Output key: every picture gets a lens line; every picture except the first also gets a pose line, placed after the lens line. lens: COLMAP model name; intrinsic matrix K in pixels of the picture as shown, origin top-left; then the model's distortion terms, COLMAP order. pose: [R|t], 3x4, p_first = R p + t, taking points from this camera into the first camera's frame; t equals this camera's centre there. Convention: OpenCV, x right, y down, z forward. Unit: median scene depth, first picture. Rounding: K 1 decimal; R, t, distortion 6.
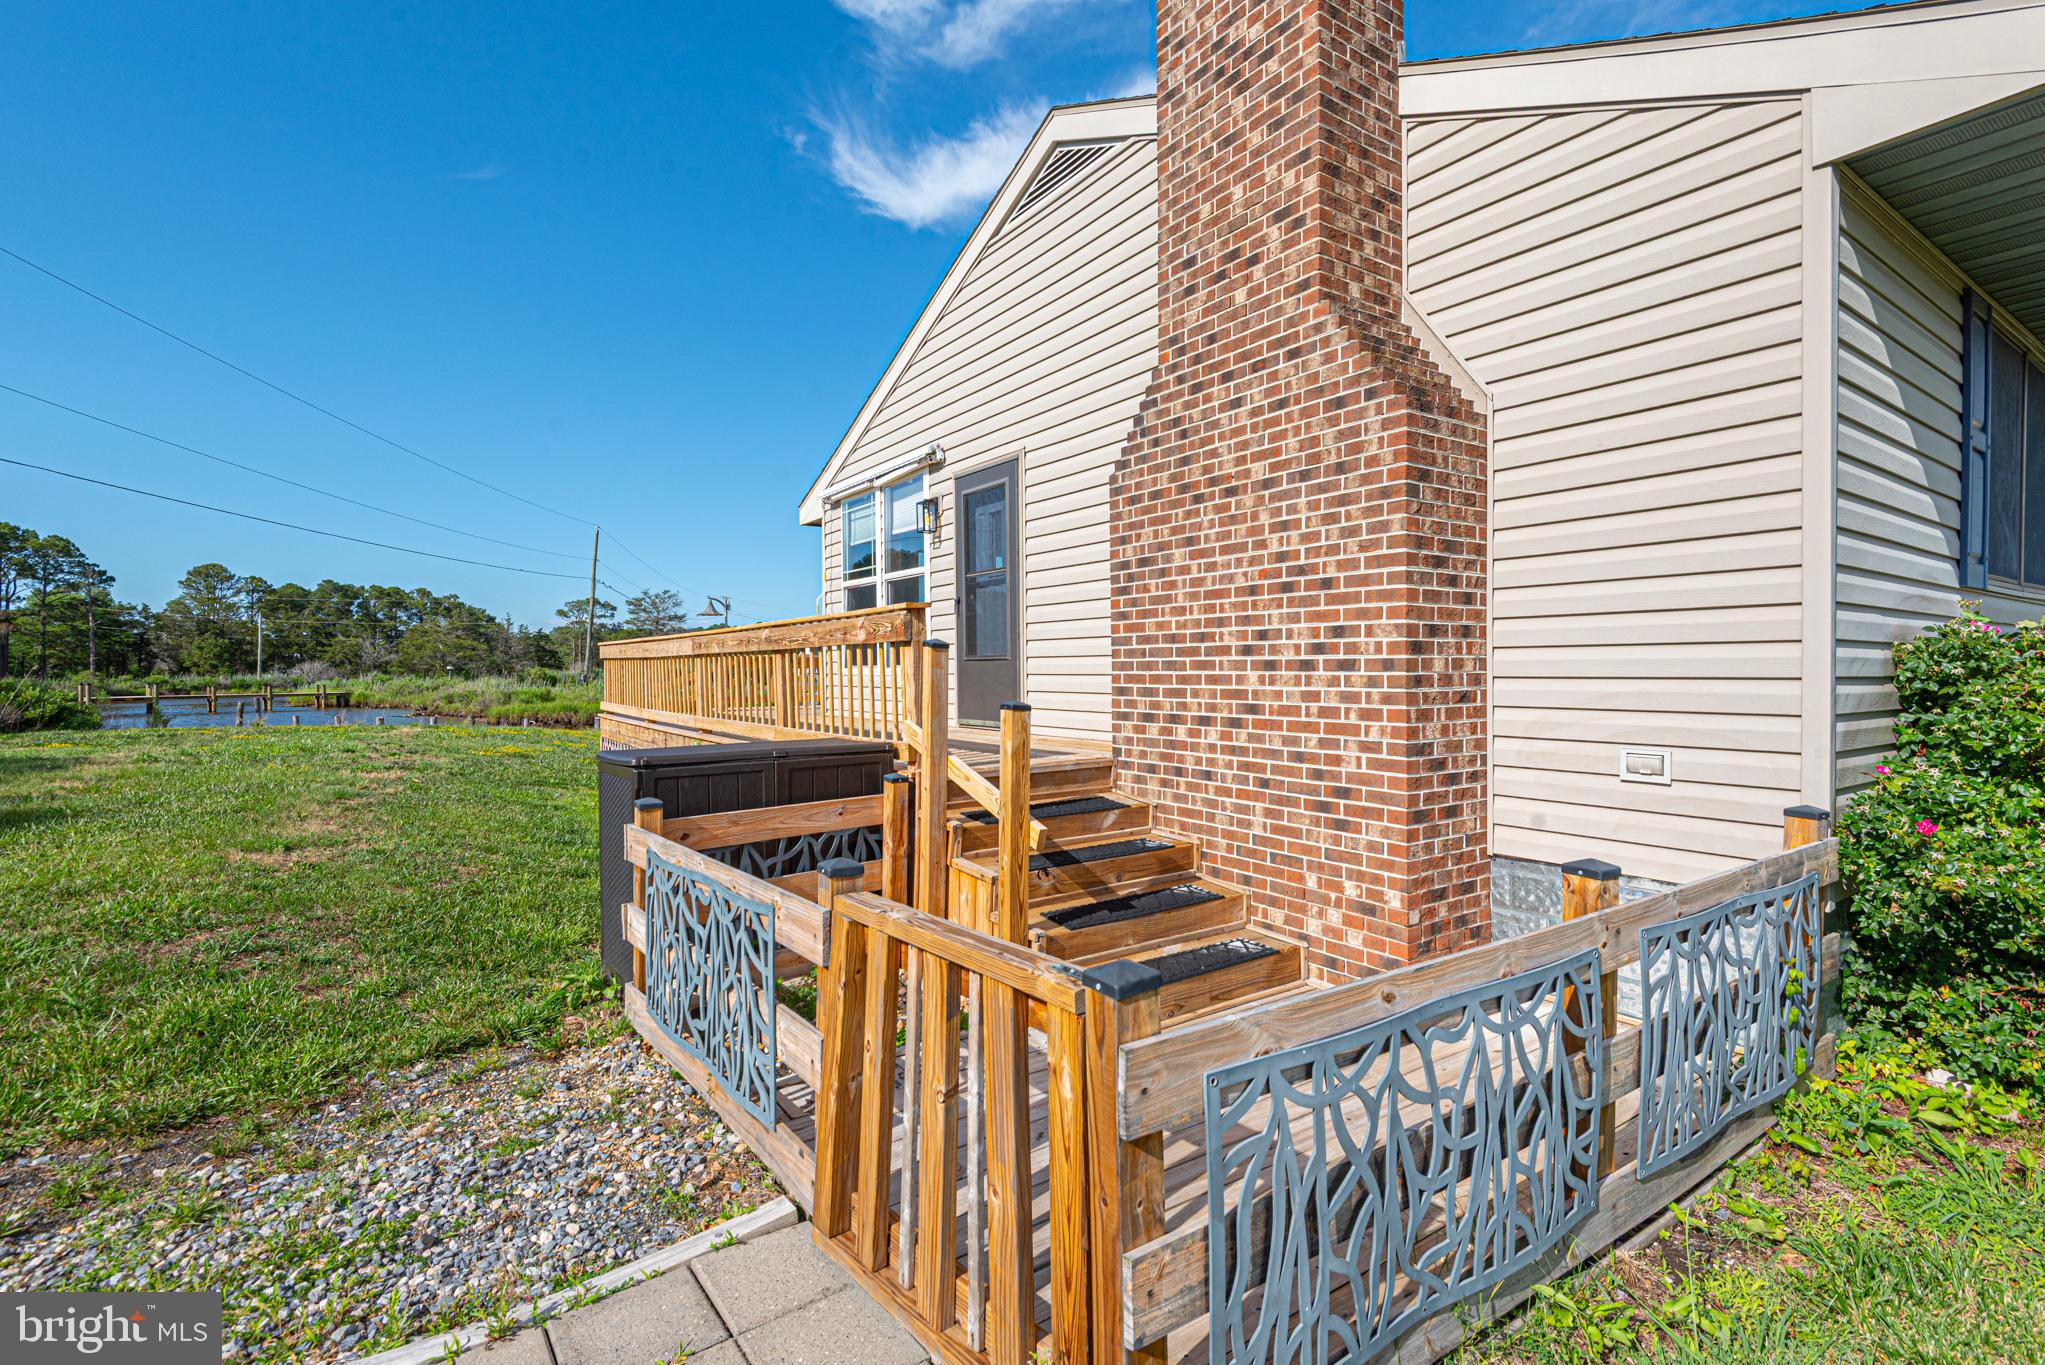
lens RADIAL K [[946.2, 0, 1052.1], [0, 946.2, 672.2], [0, 0, 1]] dist [0.031904, -0.015089]
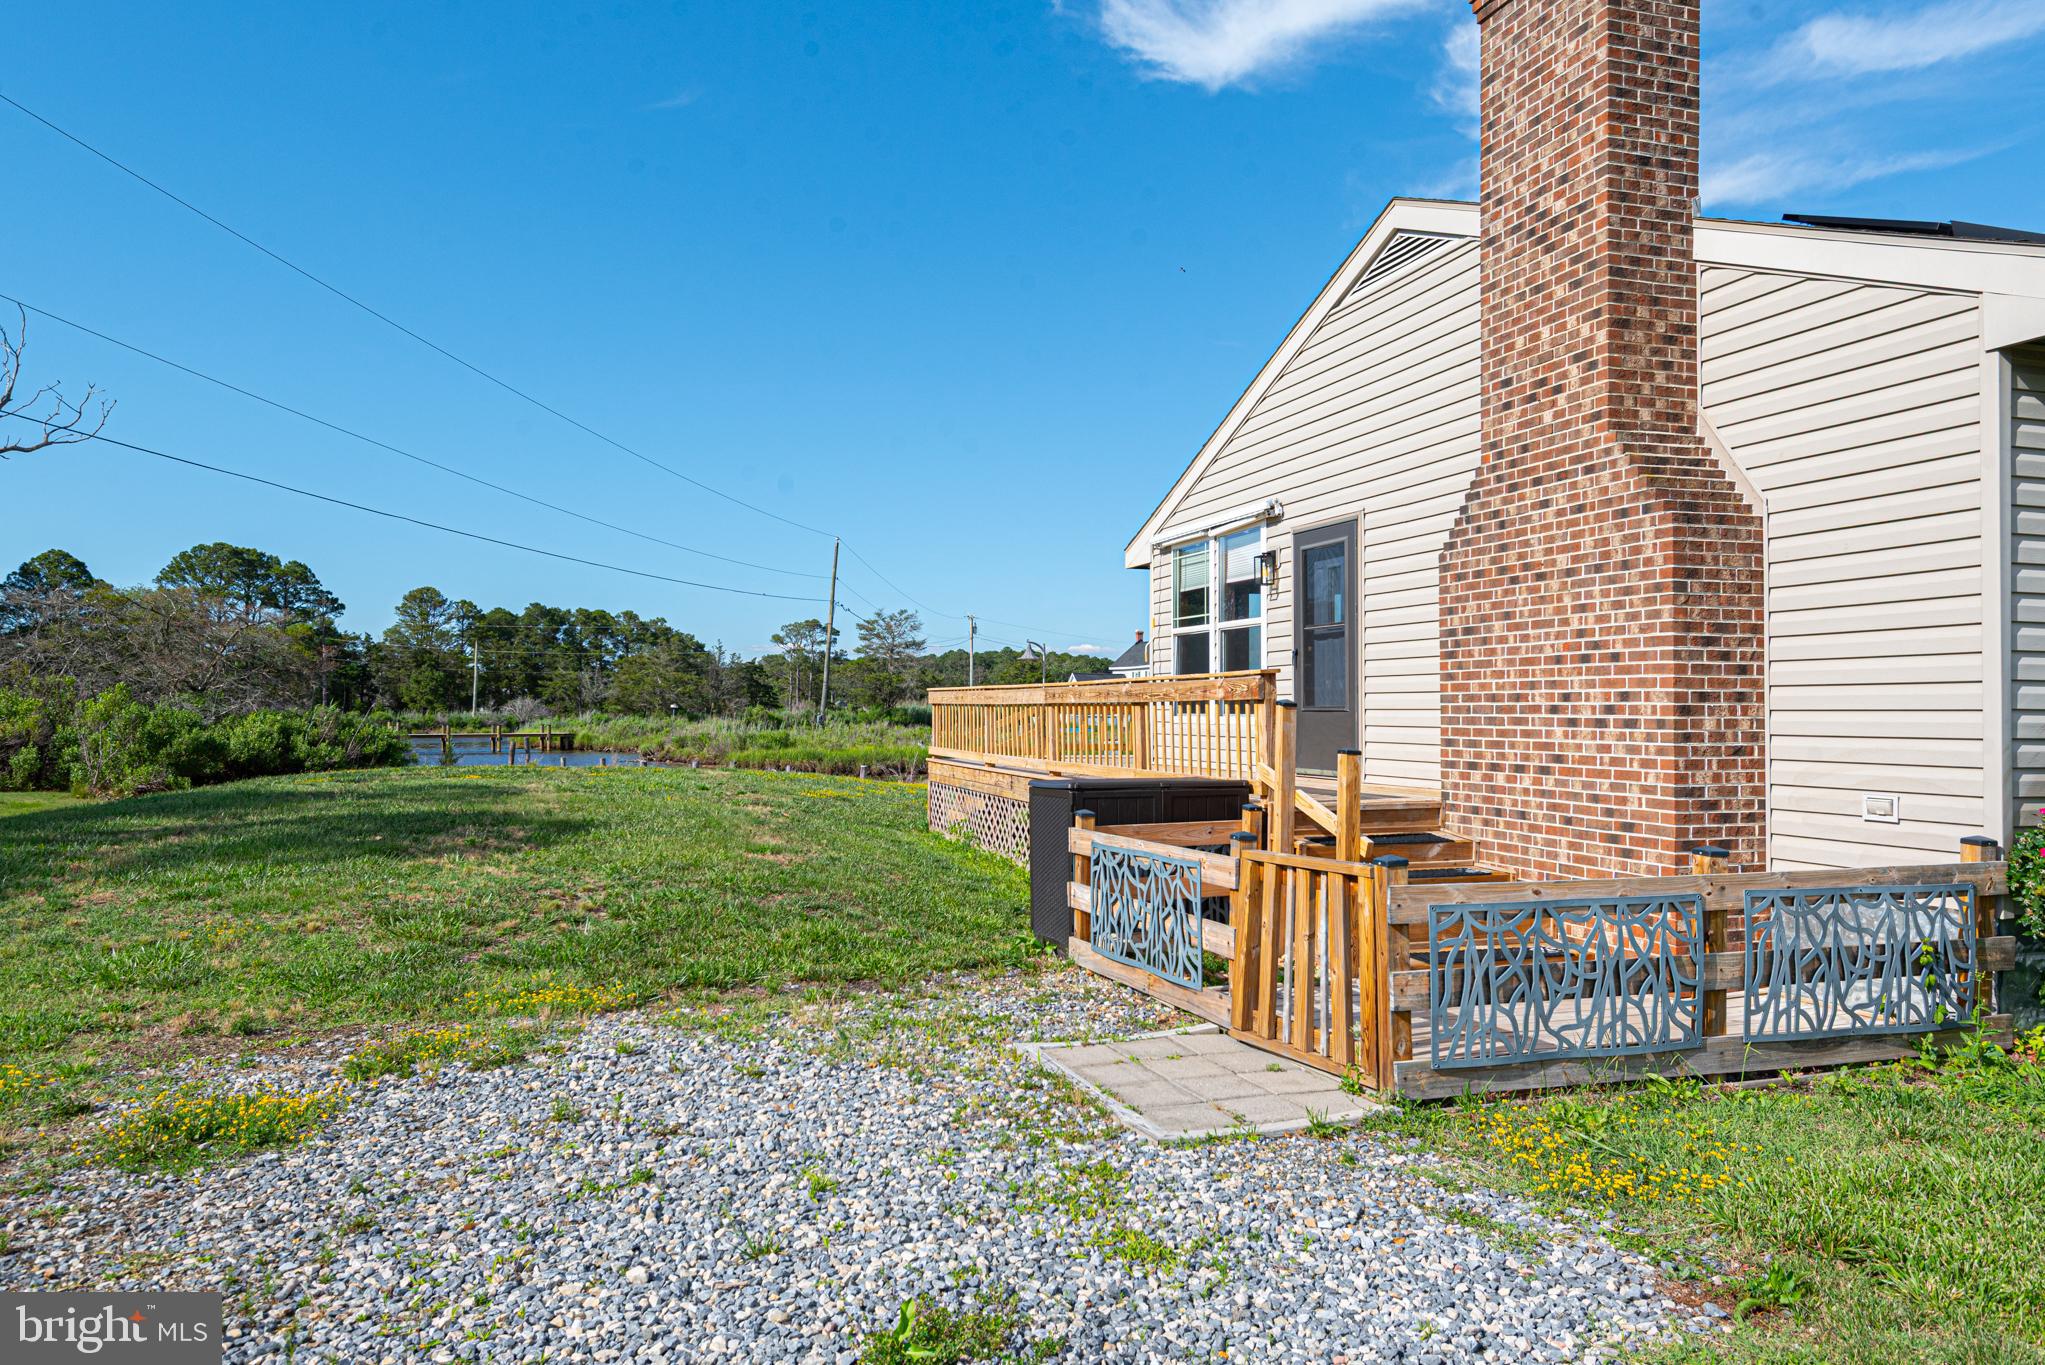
lens RADIAL K [[1336.9, 0, 971.1], [0, 1336.9, 685.3], [0, 0, 1]] dist [0.062832, -0.012469]
pose [[0.948084, 0.001480, -0.318017, 0.002530], [-0.008561, 0.999746, -0.020872, -0.000584], [0.317905, 0.022511, 0.947855, -0.042237]]
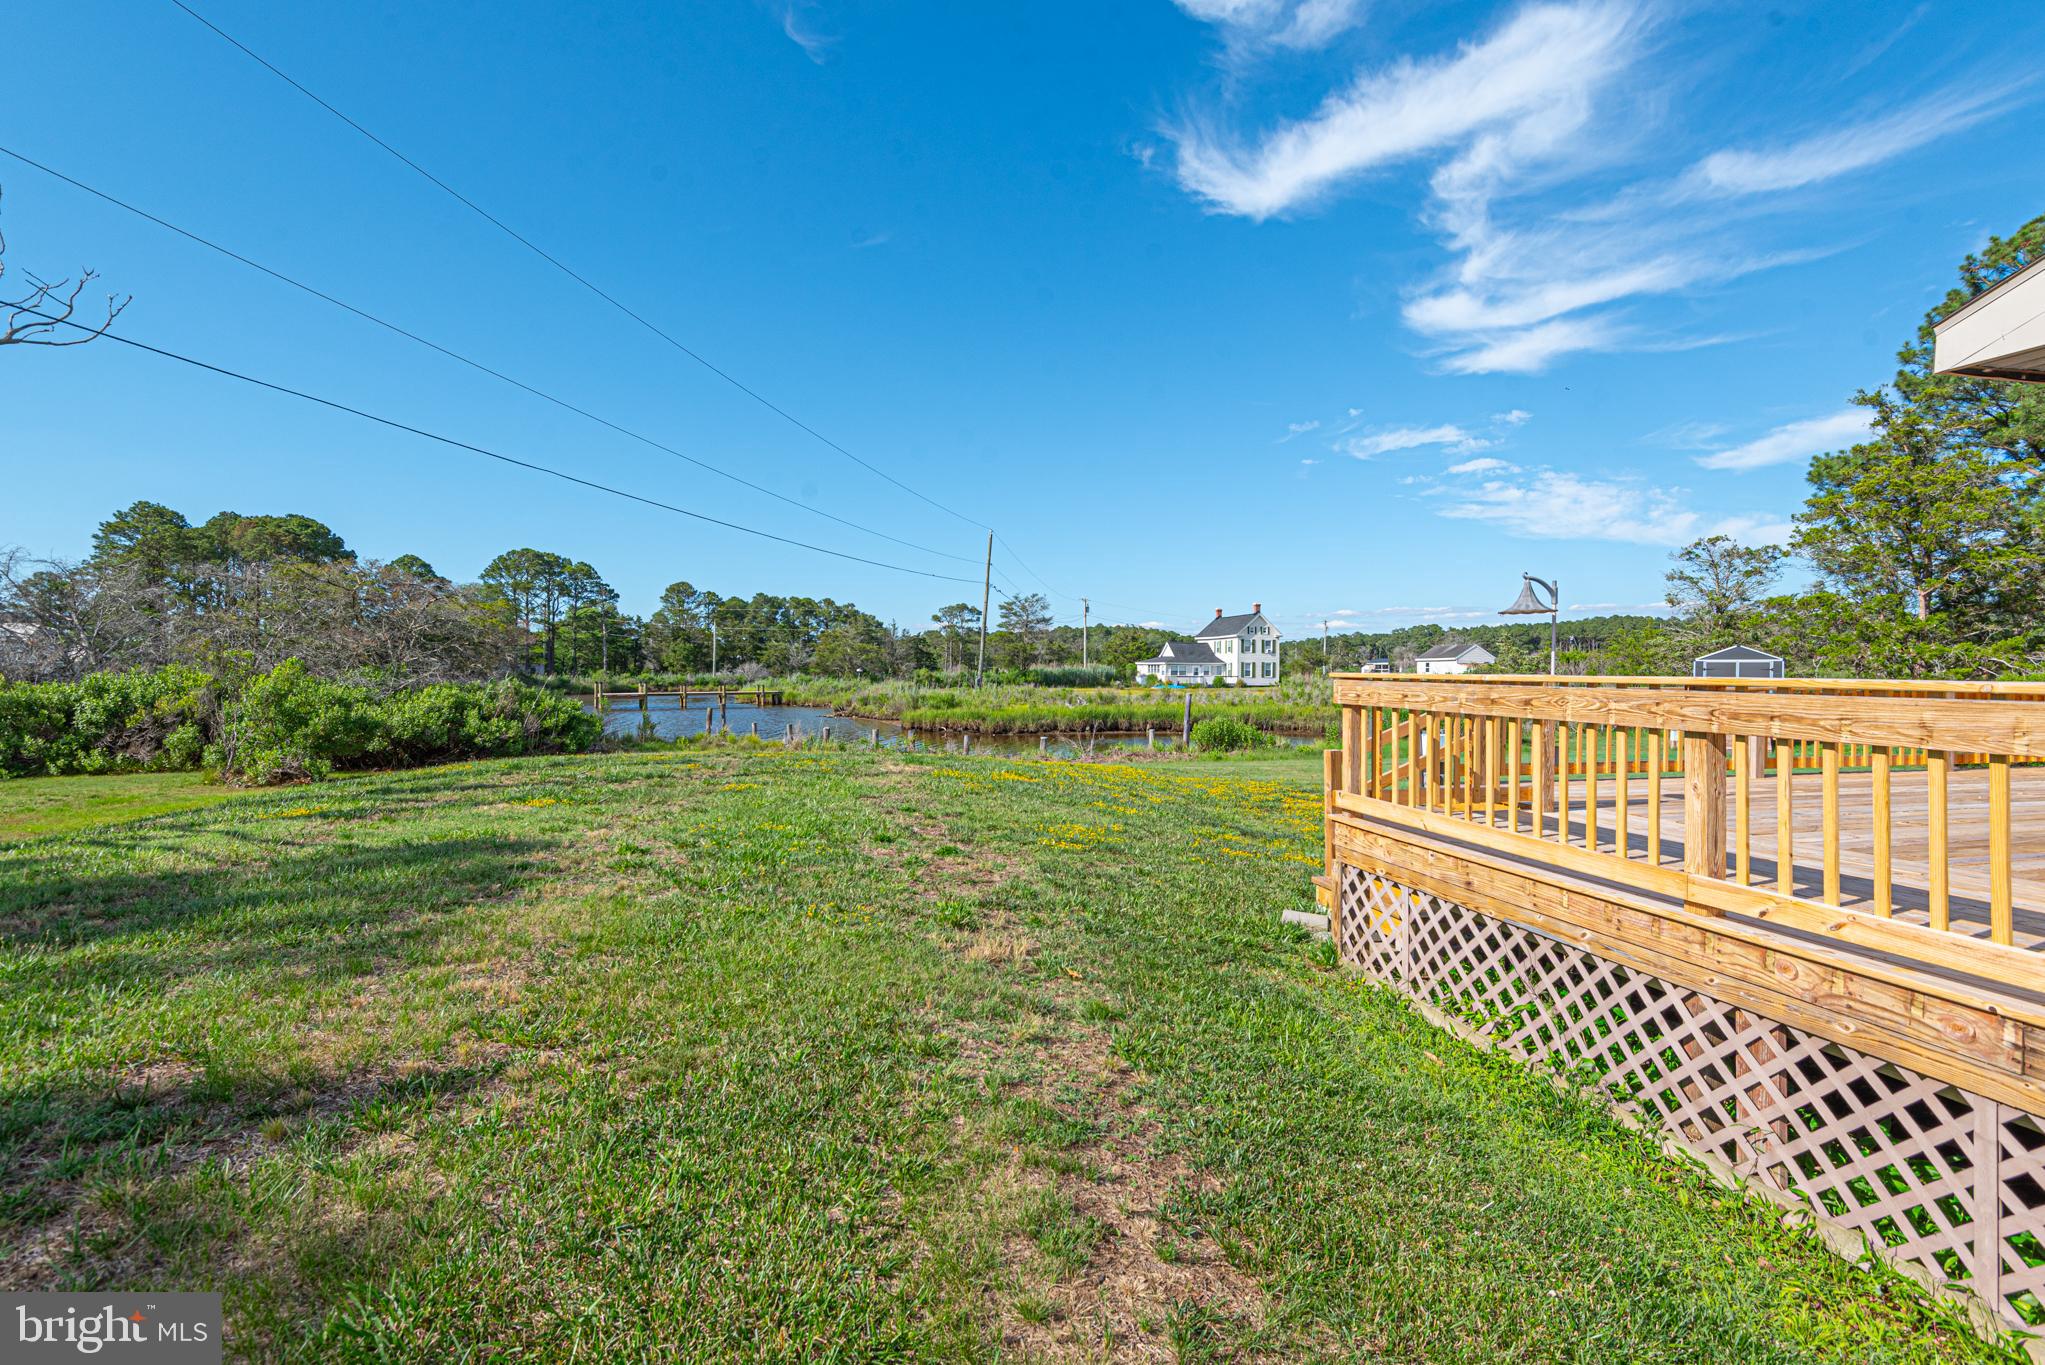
lens RADIAL K [[946.2, 0, 1038.0], [0, 946.2, 634.4], [0, 0, 1]] dist [0.031904, -0.015089]
pose [[0.936757, -0.007671, -0.349897, -0.056168], [-0.006337, 0.999224, -0.038871, -0.003984], [0.349923, 0.038630, 0.935981, 0.058779]]
